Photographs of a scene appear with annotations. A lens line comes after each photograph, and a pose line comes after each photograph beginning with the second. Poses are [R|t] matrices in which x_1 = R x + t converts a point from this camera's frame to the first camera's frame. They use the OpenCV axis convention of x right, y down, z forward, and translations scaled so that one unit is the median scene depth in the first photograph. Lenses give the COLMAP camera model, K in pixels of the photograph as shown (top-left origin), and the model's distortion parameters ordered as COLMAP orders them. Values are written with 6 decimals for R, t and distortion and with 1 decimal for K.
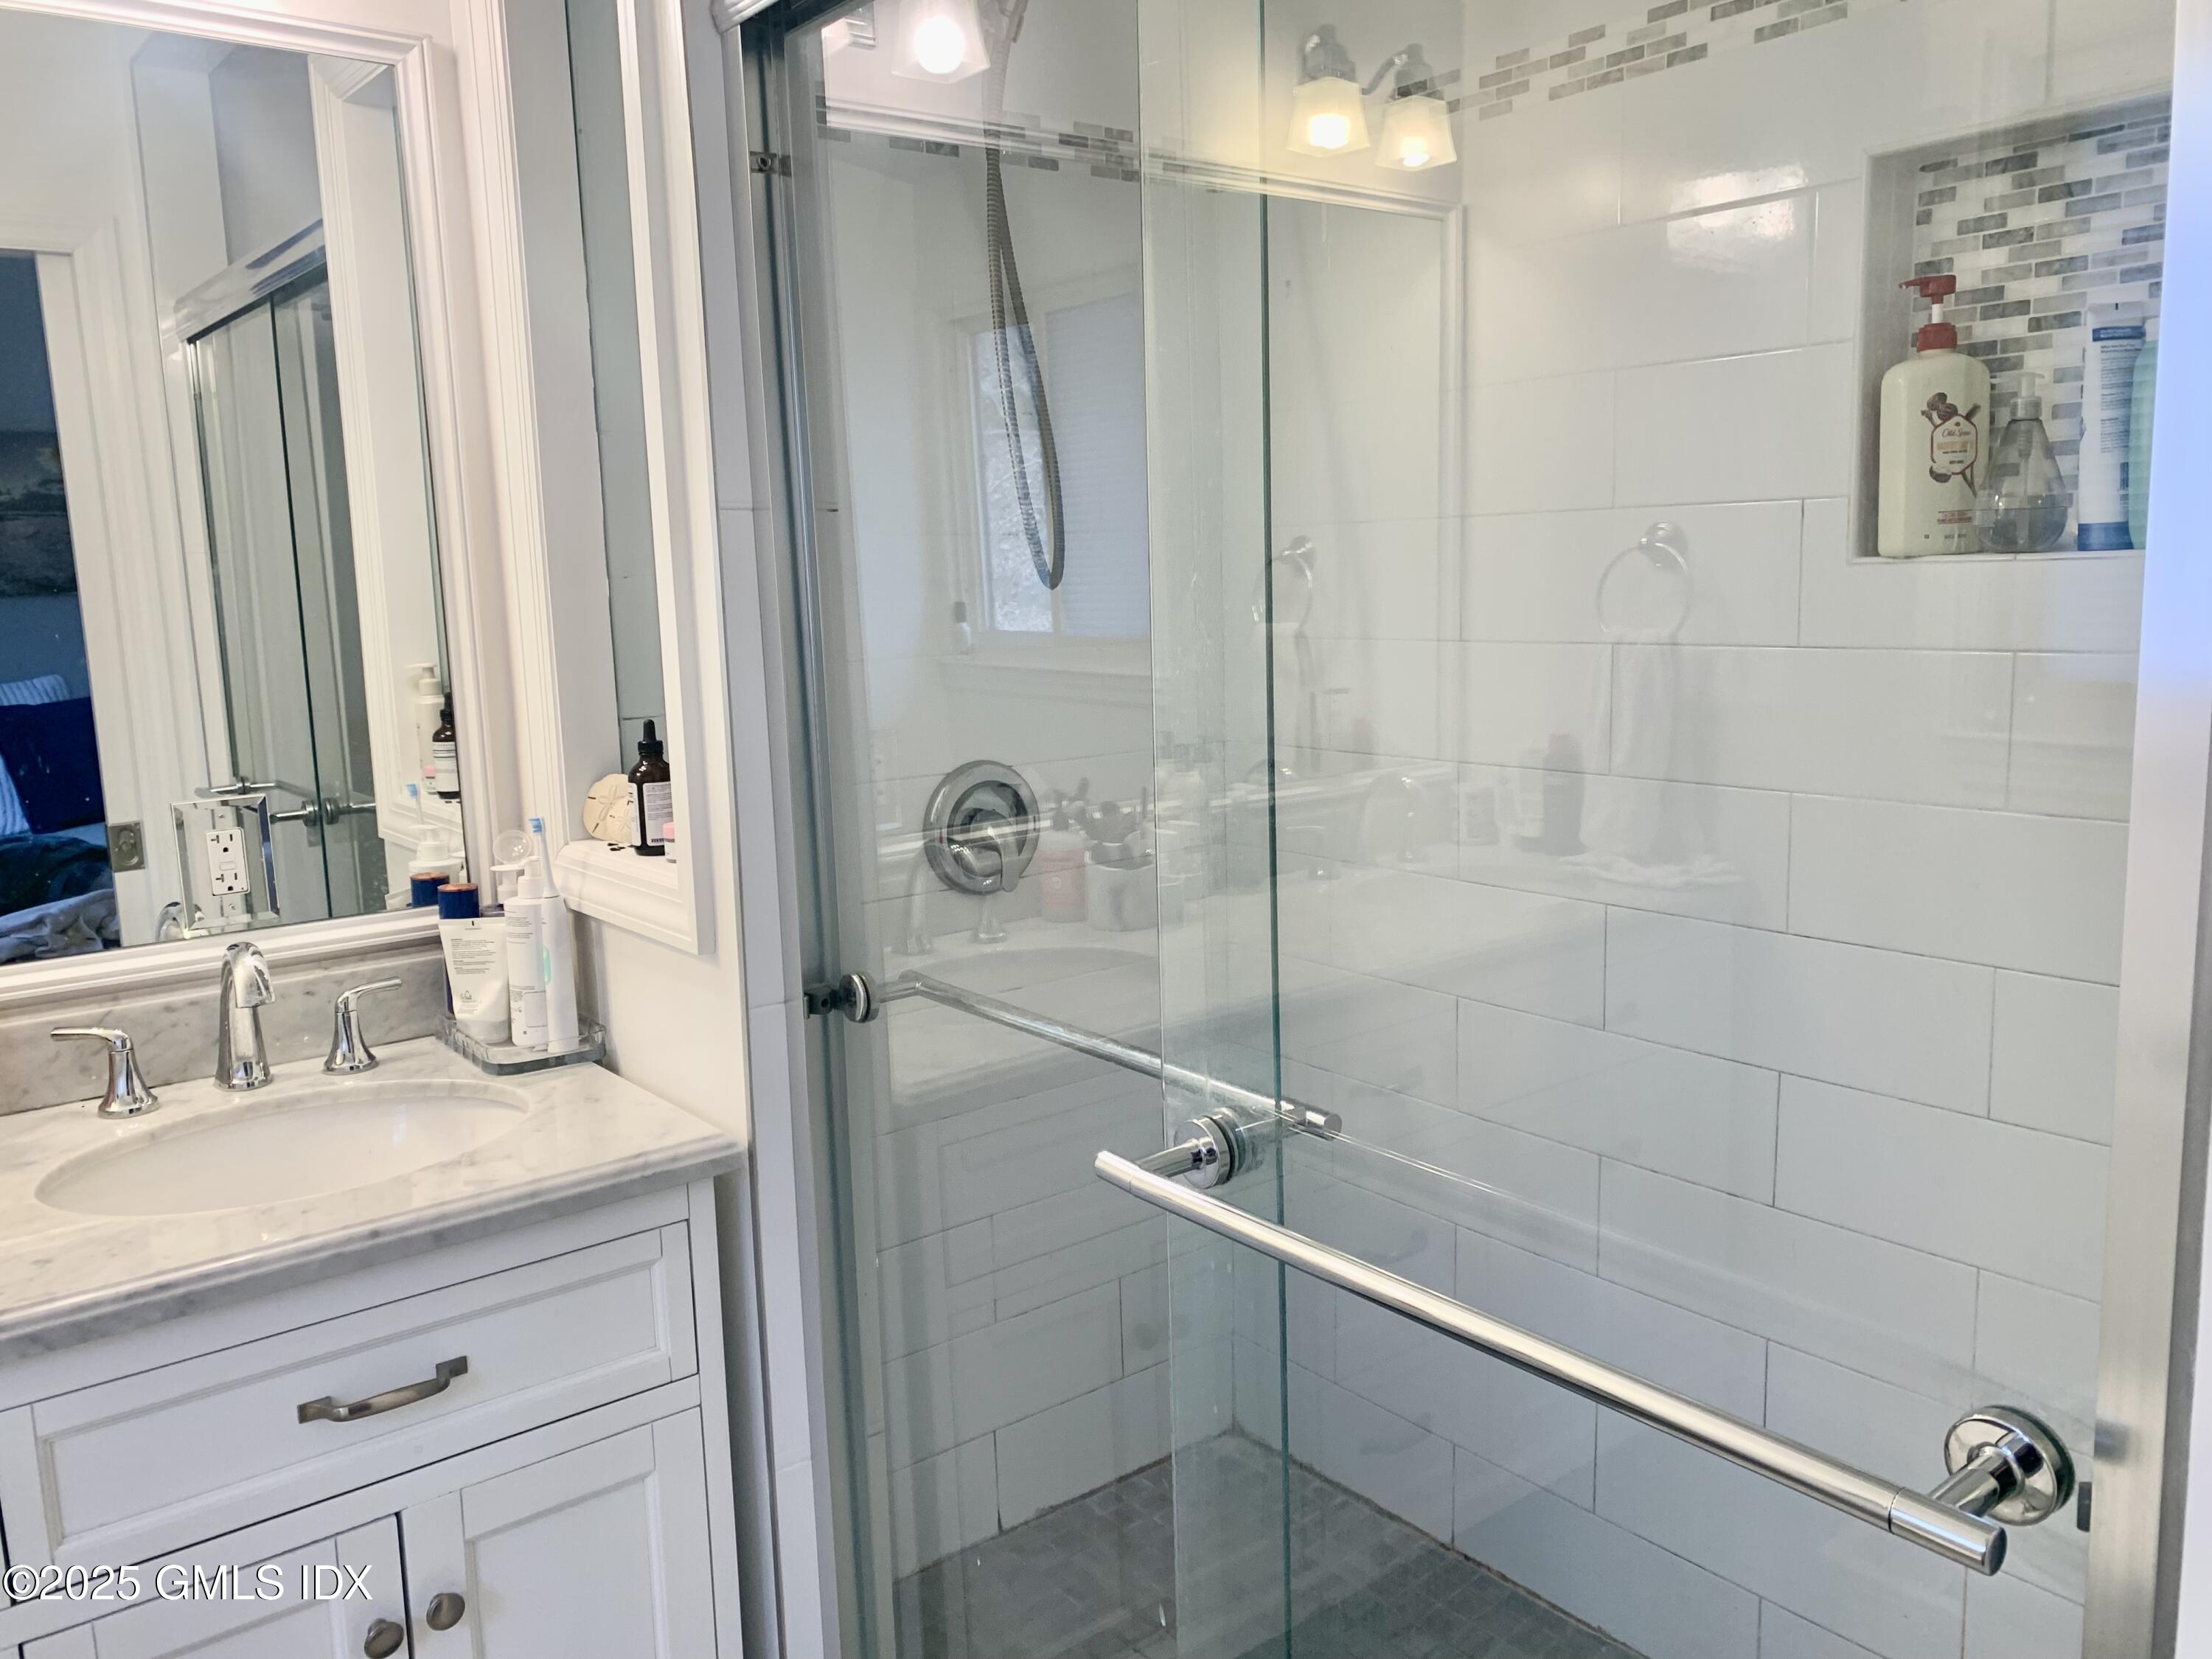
lens RADIAL K [[1703.6, 0, 1104.6], [0, 1703.6, 837.0], [0, 0, 1]] dist [0.030994, -0.013876]
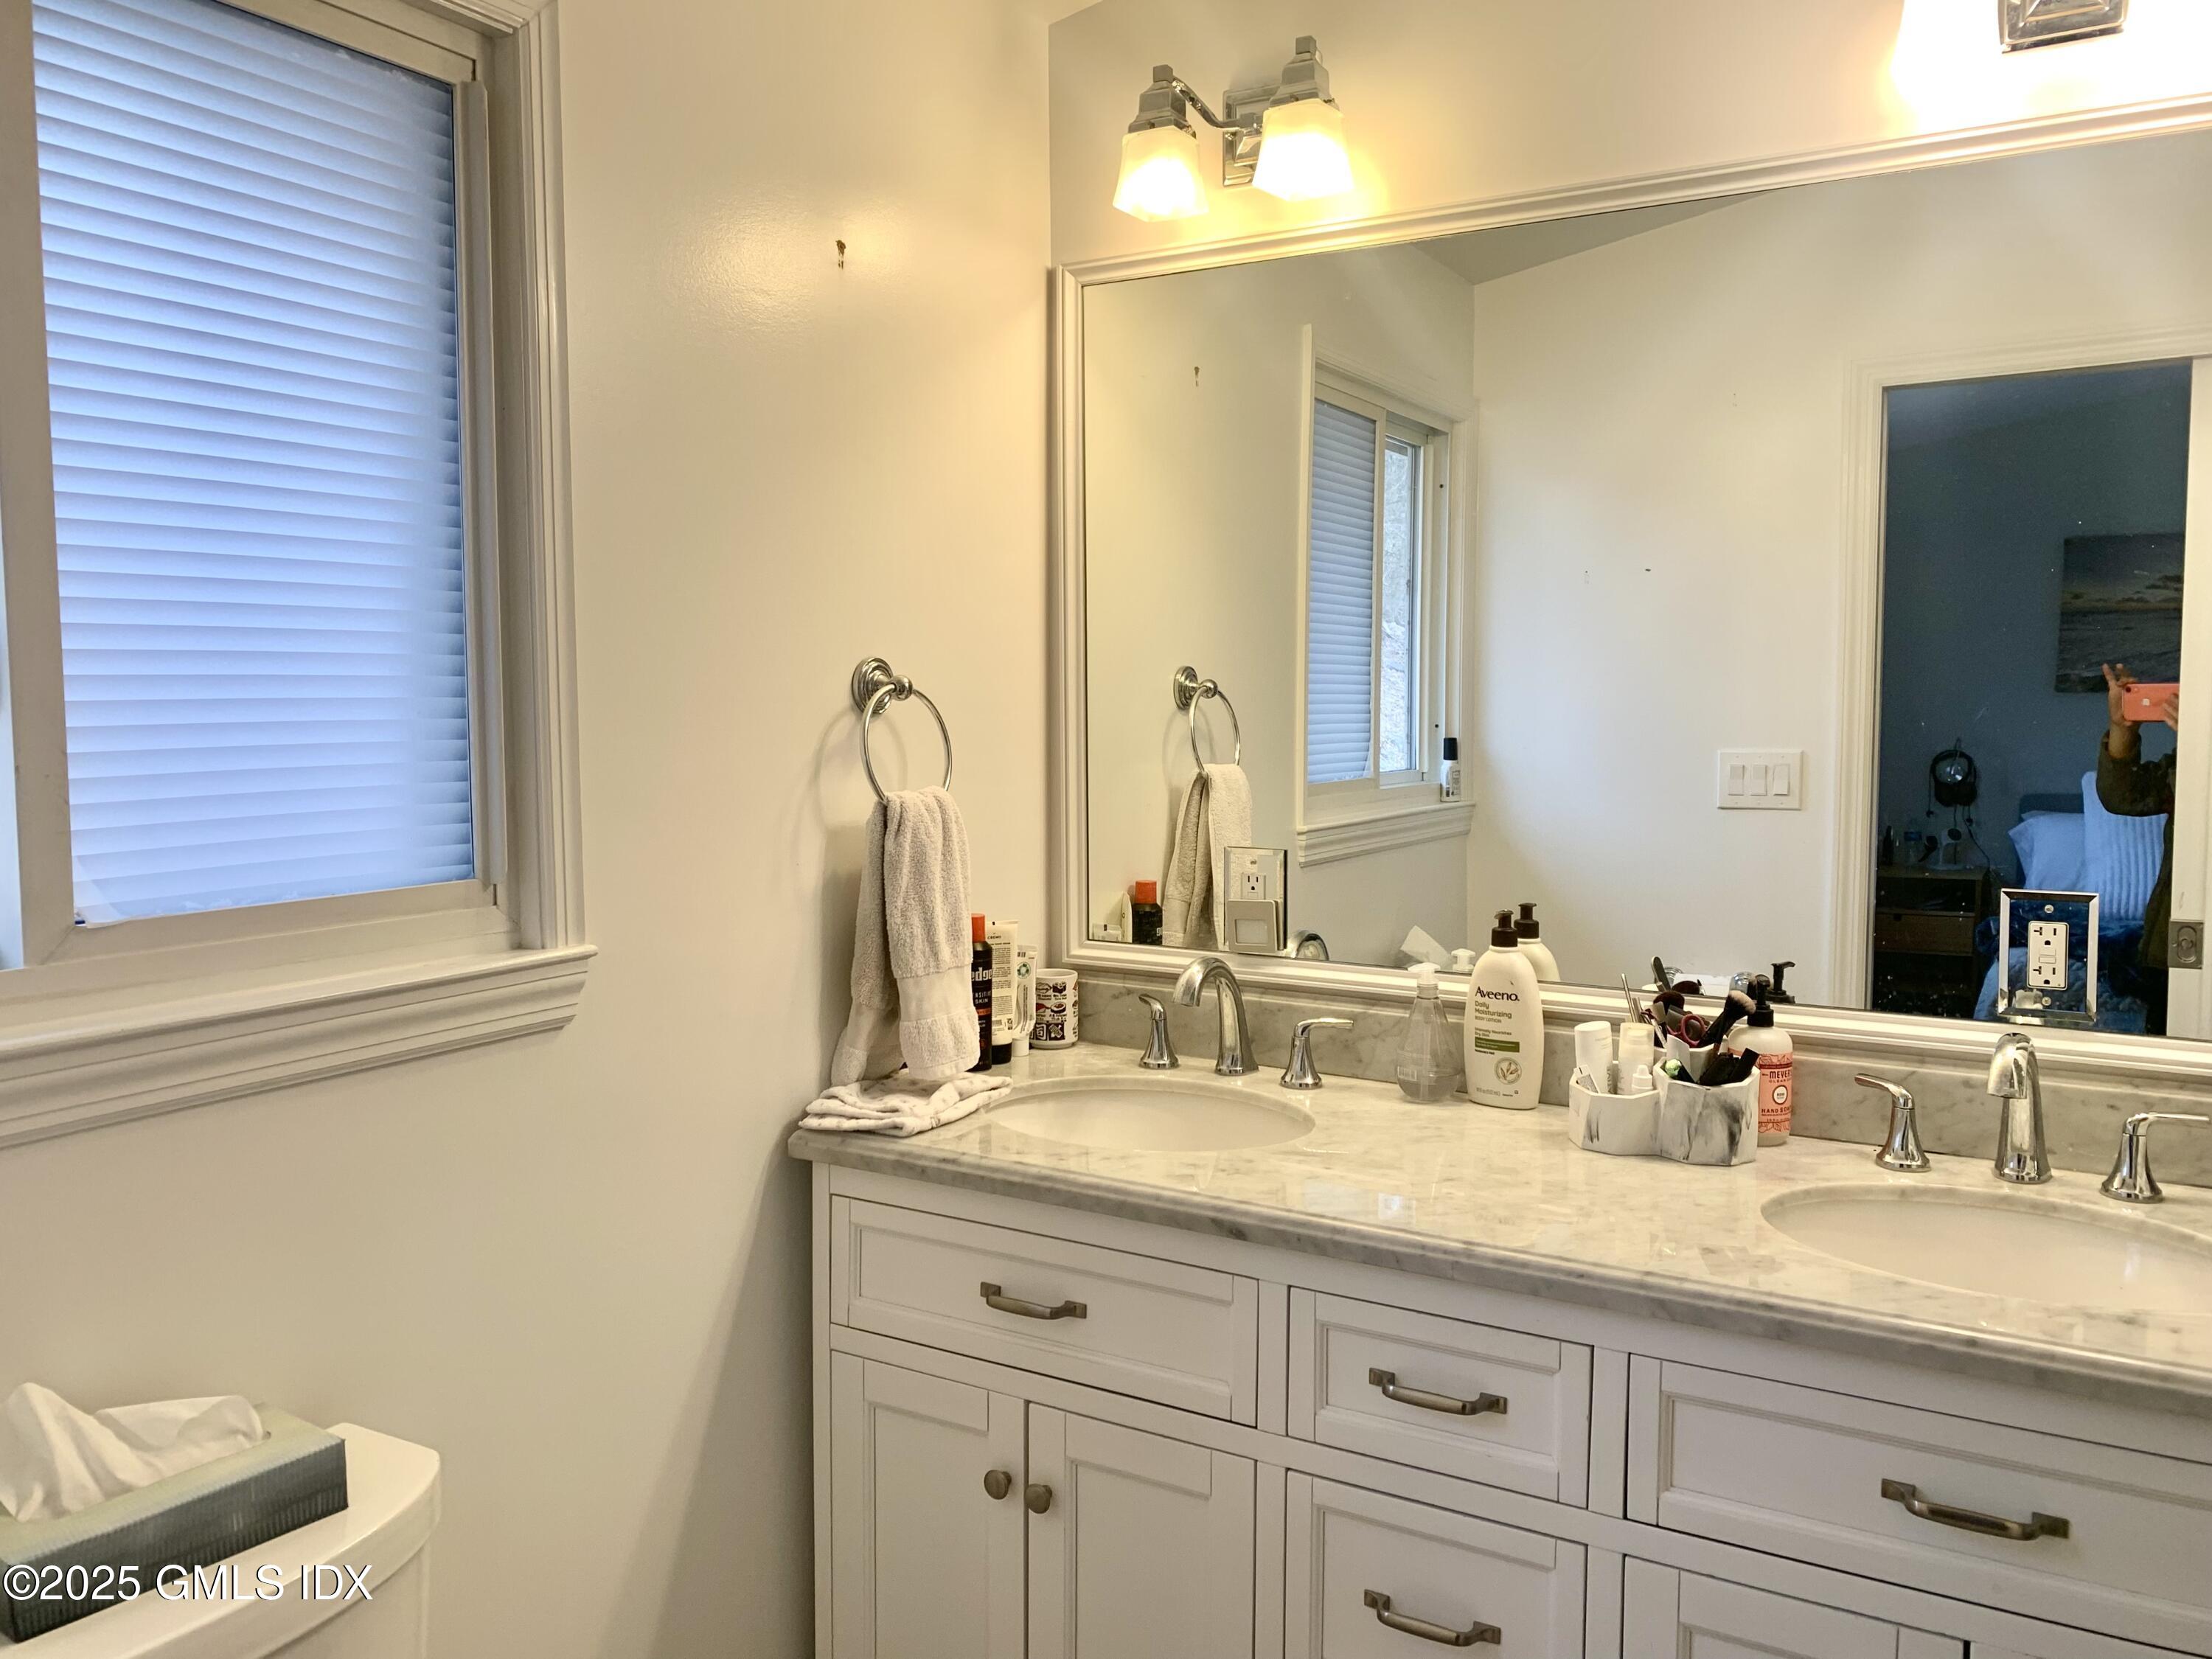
lens RADIAL K [[1703.6, 0, 1109.3], [0, 1703.6, 817.3], [0, 0, 1]] dist [0.030994, -0.013876]
pose [[0.380914, 0.102242, -0.918940, 0.203256], [-0.160083, 0.986151, 0.043363, -0.021714], [0.910647, 0.130589, 0.392006, 0.103947]]
